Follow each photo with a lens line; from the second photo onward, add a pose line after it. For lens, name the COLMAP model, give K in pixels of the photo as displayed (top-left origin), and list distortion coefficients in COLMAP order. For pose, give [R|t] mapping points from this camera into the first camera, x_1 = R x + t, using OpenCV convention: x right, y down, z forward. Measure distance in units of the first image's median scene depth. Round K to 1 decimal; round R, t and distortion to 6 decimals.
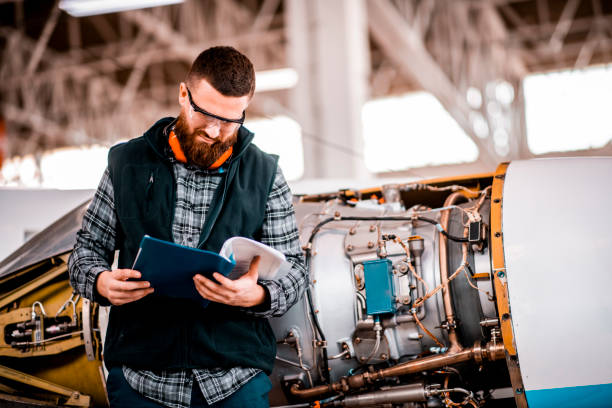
lens RADIAL K [[1593.1, 0, 288.3], [0, 1593.1, 204.3], [0, 0, 1]] dist [-0.105926, 0.300261]
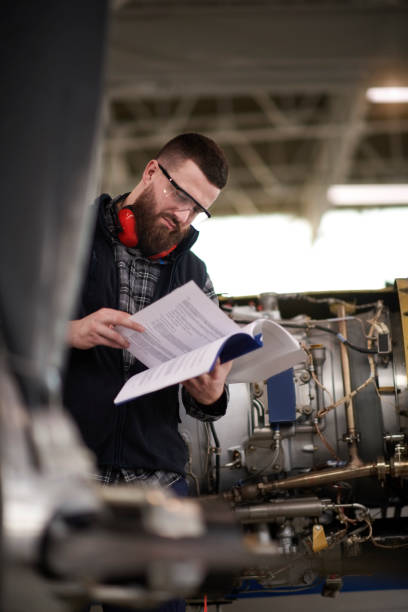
lens RADIAL K [[1593.1, 0, 257.4], [0, 1593.1, 307.1], [0, 0, 1]] dist [-0.105926, 0.300261]
pose [[0.963841, 0.079168, 0.254447, -0.202645], [-0.071577, 0.996674, -0.038970, 0.037708], [-0.256686, 0.019348, 0.966301, 0.077240]]
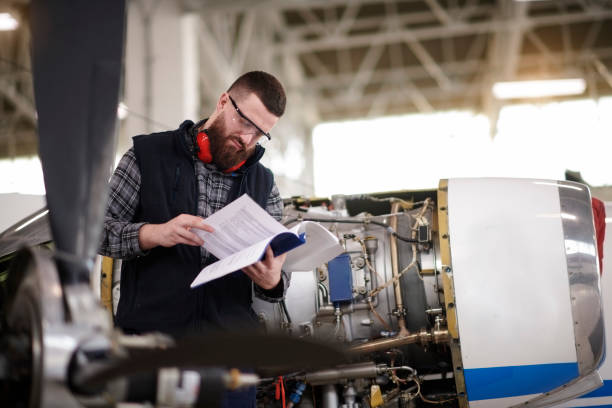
lens RADIAL K [[1639.0, 0, 288.9], [0, 1639.0, 203.5], [0, 0, 1]] dist [-0.081385, -0.241319]
pose [[0.987597, 0.044938, 0.150442, -0.162024], [-0.040279, 0.998614, -0.033876, 0.039087], [-0.151755, 0.027397, 0.988038, -0.181627]]
